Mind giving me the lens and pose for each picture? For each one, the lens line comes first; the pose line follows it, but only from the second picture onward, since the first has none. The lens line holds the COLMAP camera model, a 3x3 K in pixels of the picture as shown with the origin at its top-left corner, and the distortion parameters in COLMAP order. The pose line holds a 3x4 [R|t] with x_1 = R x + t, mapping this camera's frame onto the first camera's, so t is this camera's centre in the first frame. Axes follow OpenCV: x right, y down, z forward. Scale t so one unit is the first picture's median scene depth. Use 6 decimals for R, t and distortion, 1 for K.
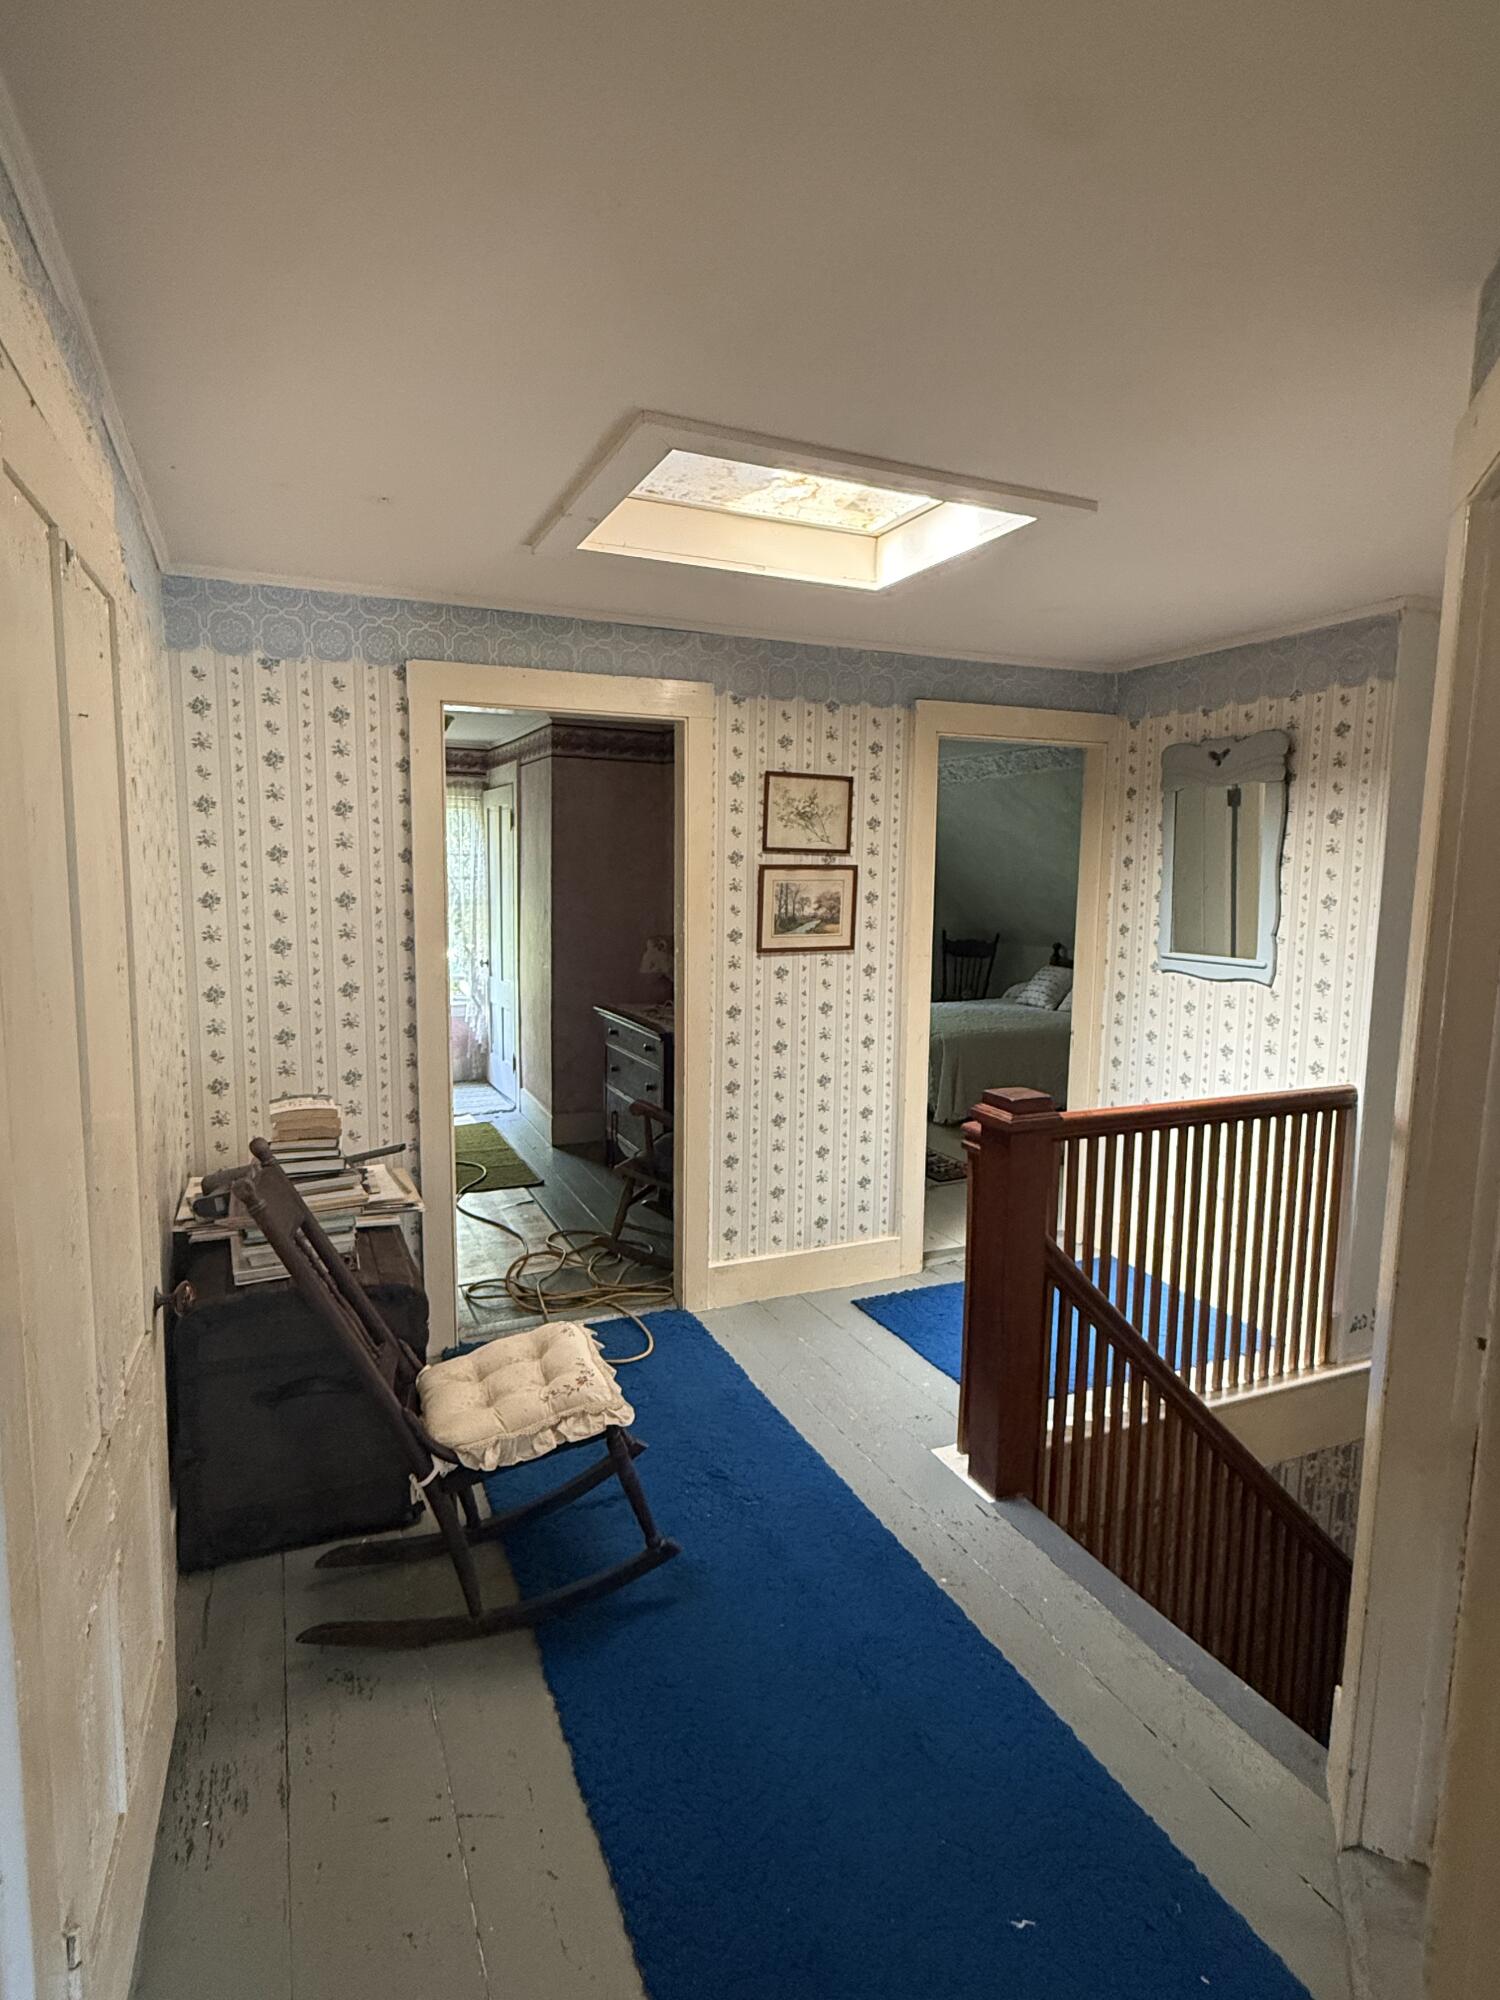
lens RADIAL K [[1047.2, 0, 744.2], [0, 1047.2, 996.2], [0, 0, 1]] dist [0.001347, 0.000025]
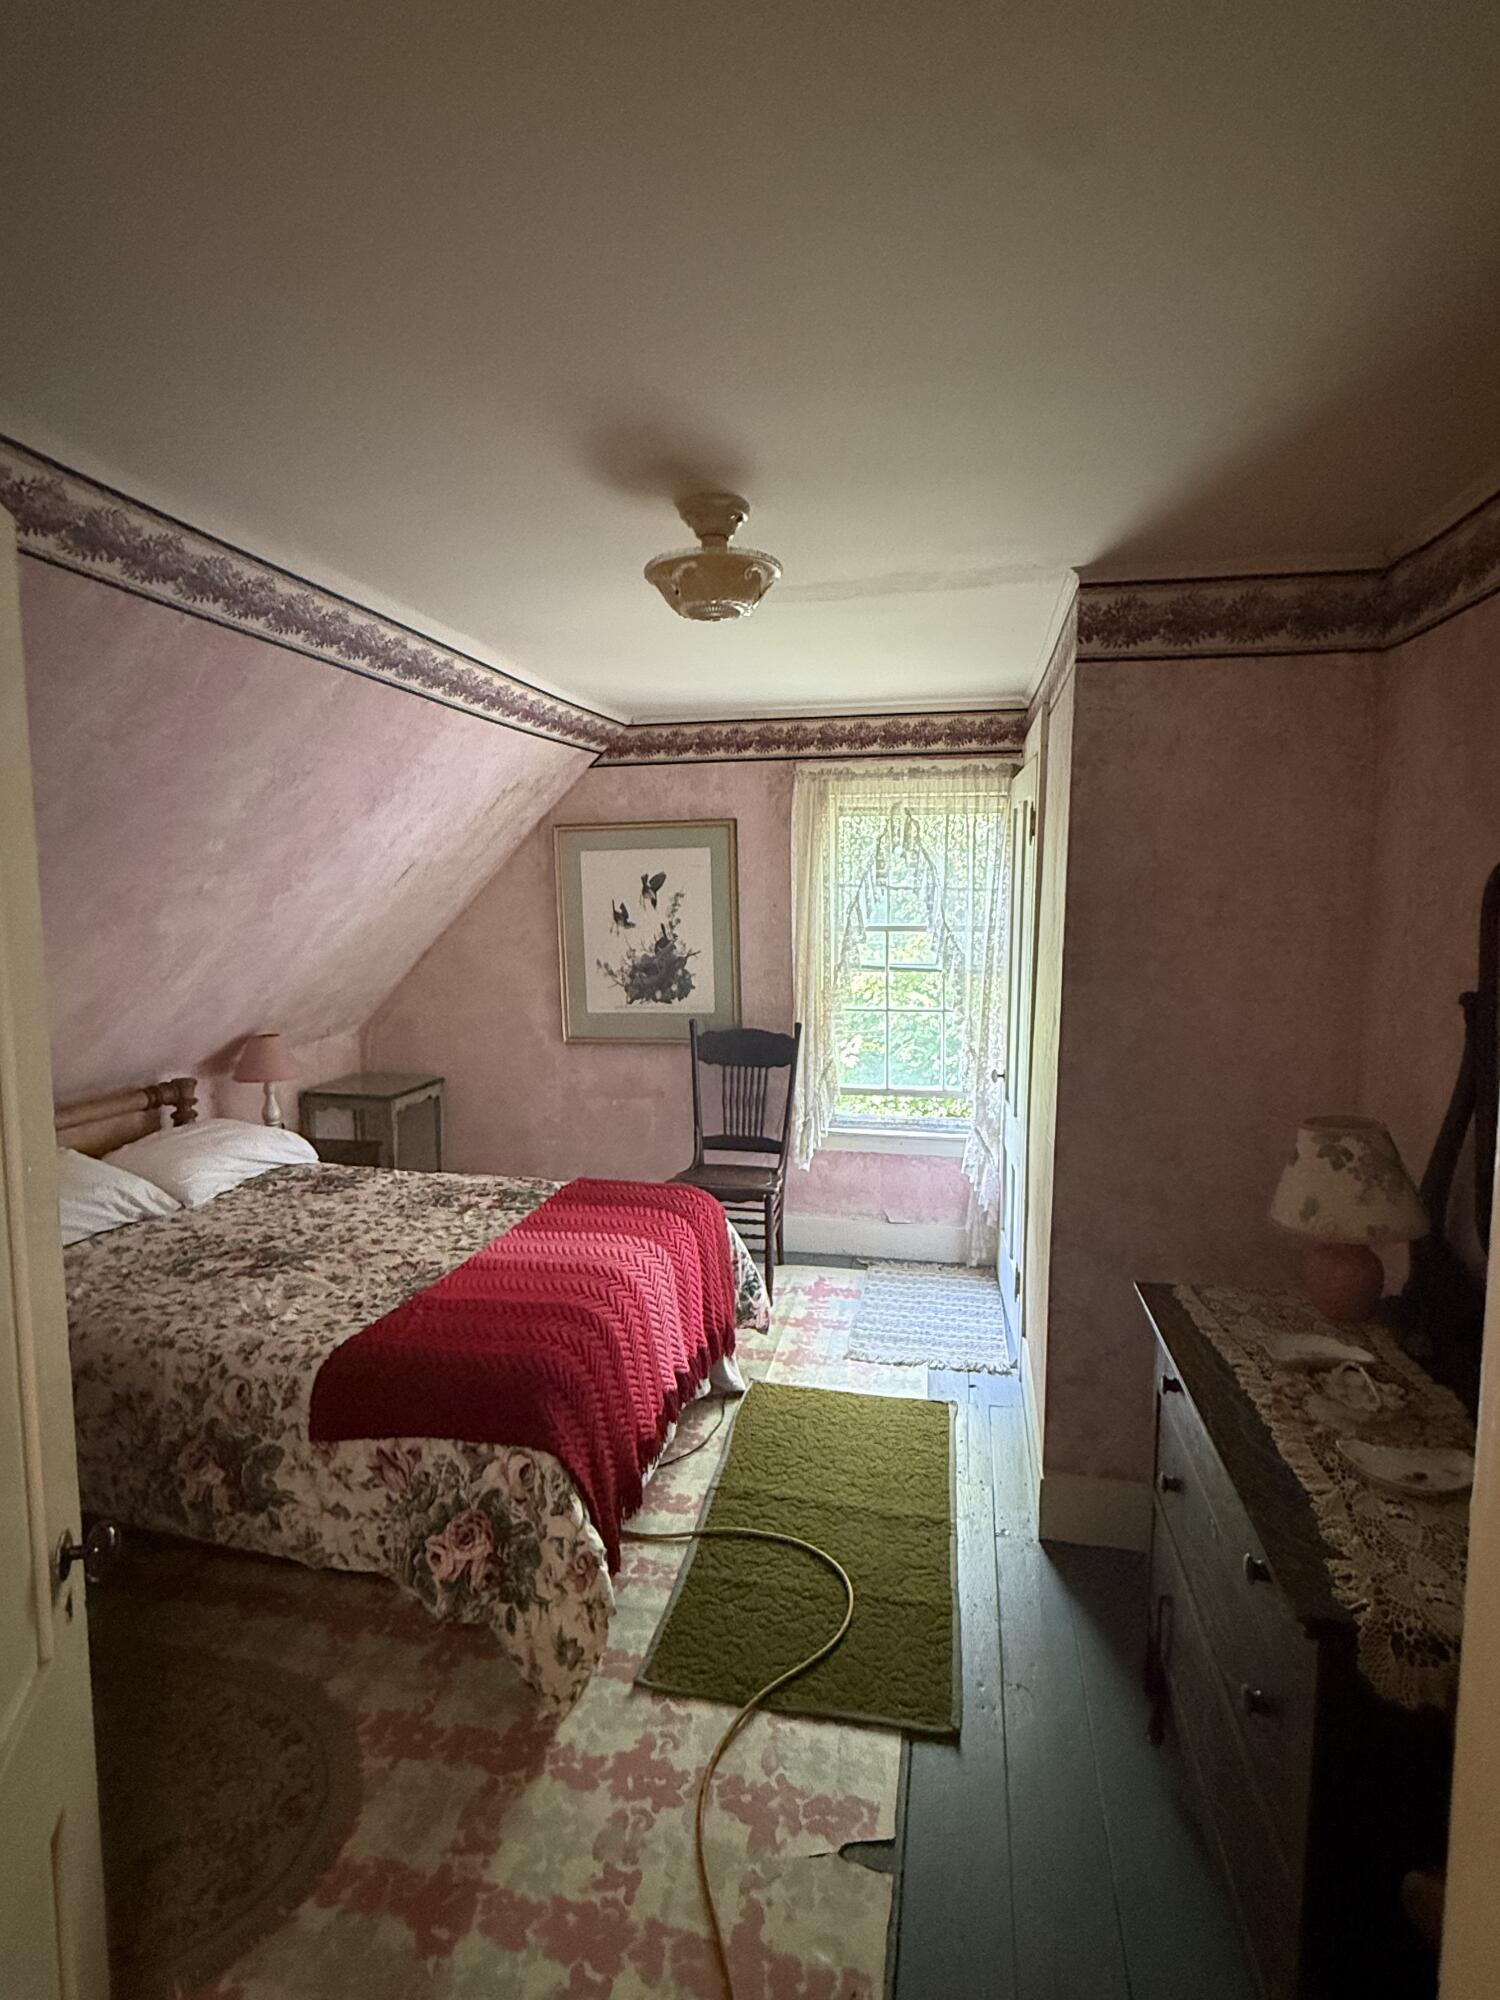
lens RADIAL K [[1000.1, 0, 748.9], [0, 1000.1, 1000.1], [0, 0, 1]] dist [-0.001415, -0.000070]
pose [[0.805565, 0.046340, -0.590693, -0.034615], [-0.057043, 0.998372, 0.000529, -0.066681], [0.589756, 0.033268, 0.806896, 0.475678]]
